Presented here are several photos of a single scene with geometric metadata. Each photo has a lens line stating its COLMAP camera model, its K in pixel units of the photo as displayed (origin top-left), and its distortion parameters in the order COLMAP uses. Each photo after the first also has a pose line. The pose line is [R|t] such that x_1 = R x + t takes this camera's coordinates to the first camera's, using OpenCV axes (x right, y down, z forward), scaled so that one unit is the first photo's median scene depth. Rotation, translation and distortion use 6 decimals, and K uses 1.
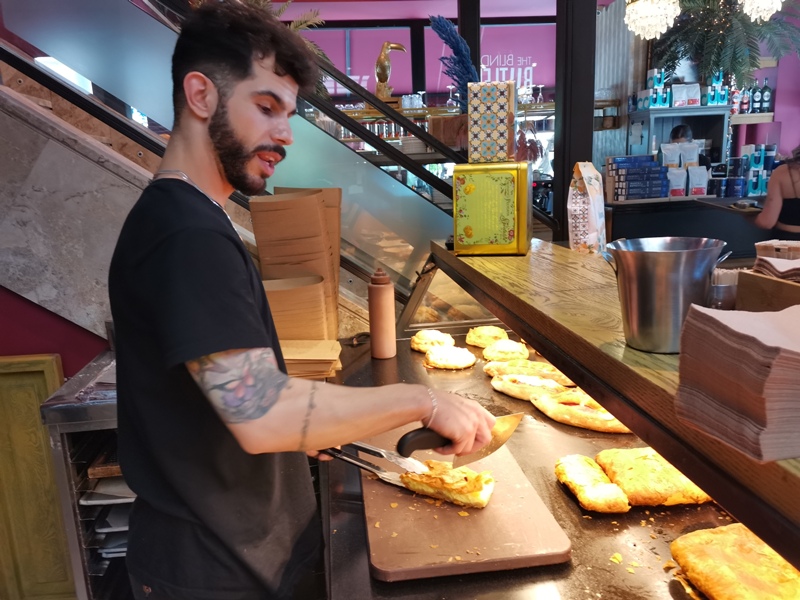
lens RADIAL K [[601.9, 0, 400.0], [0, 601.9, 300.0], [0, 0, 1]] dist [0.080815, -0.101838]
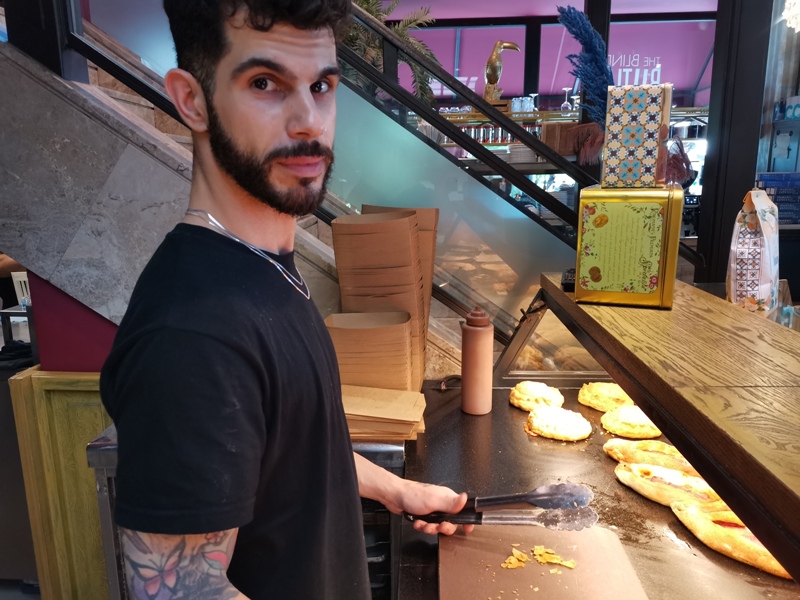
lens RADIAL K [[601.9, 0, 400.0], [0, 601.9, 300.0], [0, 0, 1]] dist [0.080815, -0.101838]
pose [[0.986266, 0.062767, -0.152771, -0.012726], [-0.063051, 0.998006, 0.002988, -0.055321], [0.152653, 0.006685, 0.988257, 0.150068]]
